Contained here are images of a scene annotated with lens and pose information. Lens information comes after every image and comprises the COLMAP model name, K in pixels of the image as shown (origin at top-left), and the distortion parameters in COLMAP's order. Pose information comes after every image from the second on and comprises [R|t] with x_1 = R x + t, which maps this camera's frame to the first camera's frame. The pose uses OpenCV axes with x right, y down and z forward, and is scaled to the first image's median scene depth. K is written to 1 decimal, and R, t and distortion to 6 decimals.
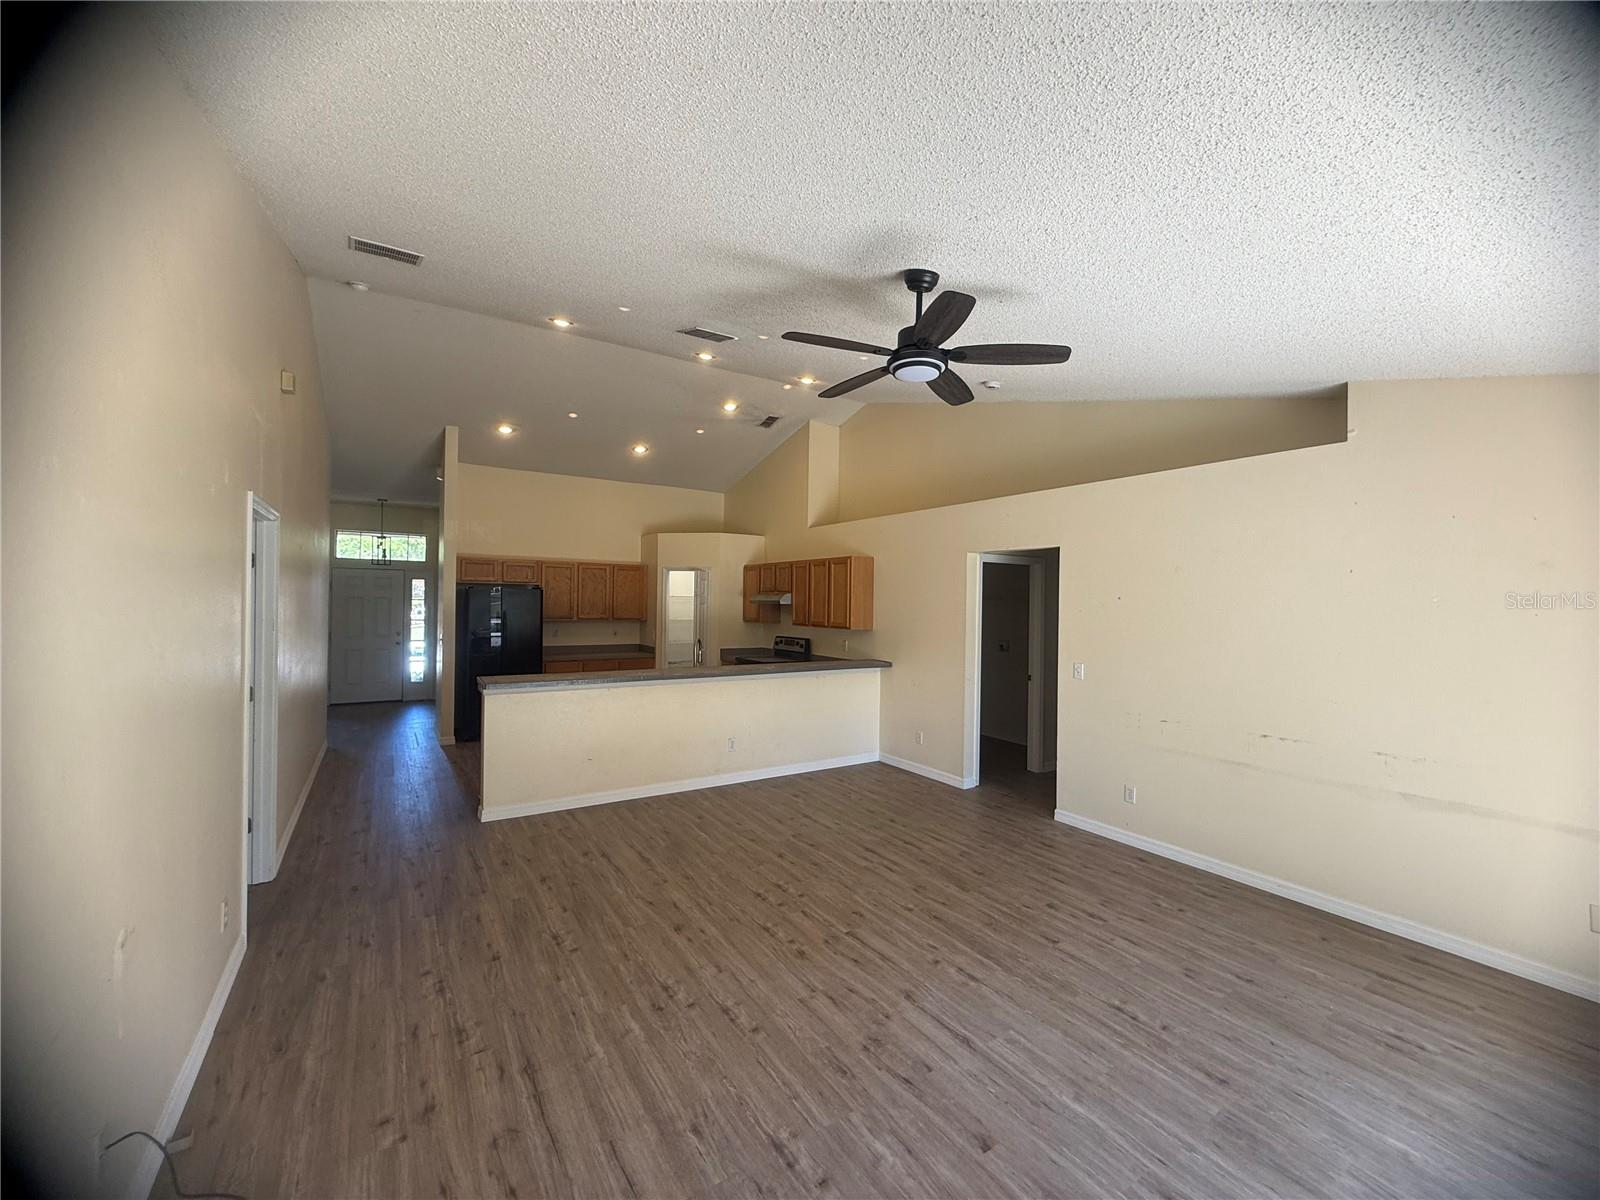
lens RADIAL K [[644.6, 0, 799.2], [0, 644.6, 600.0], [0, 0, 1]] dist [-0.000192, -0.000072]
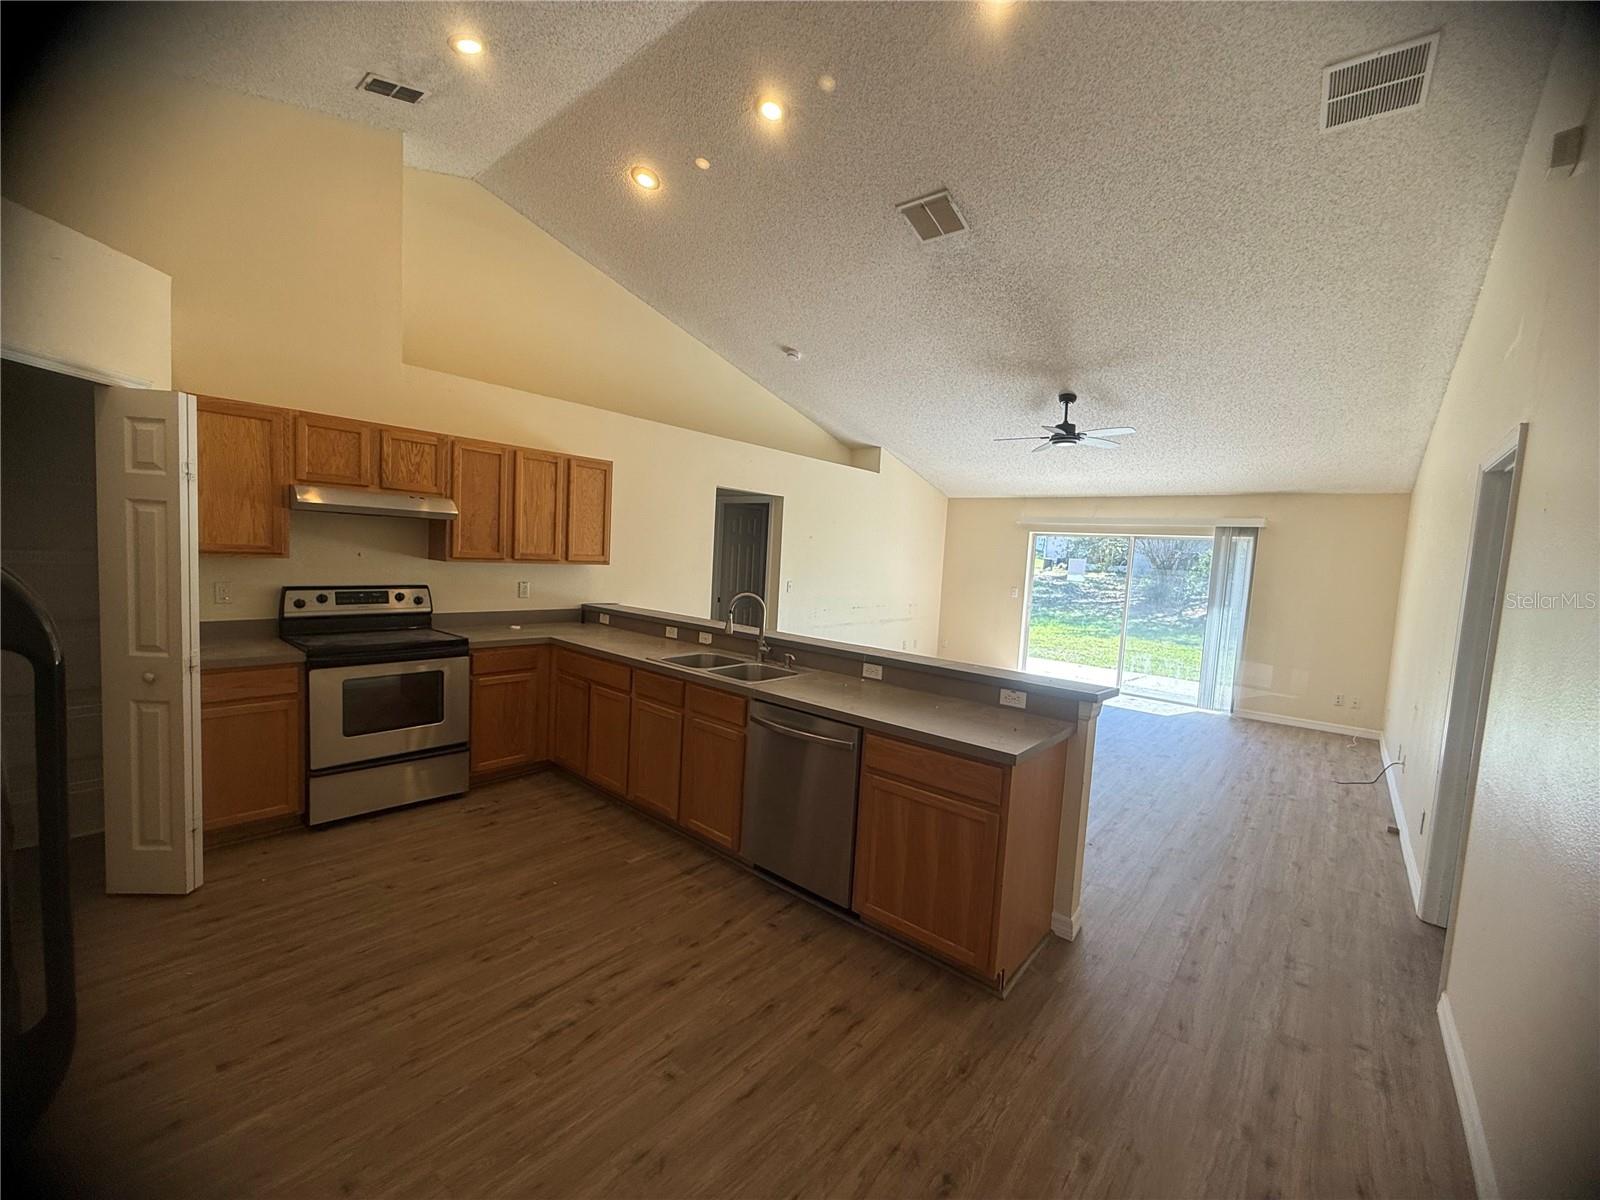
lens RADIAL K [[644.6, 0, 800.1], [0, 644.6, 599.8], [0, 0, 1]] dist [-0.000192, -0.000072]
pose [[-0.294131, -0.101705, 0.950338, -1.348911], [-0.059173, 0.994352, 0.088101, 0.017667], [-0.953932, -0.030321, -0.298488, 2.038150]]
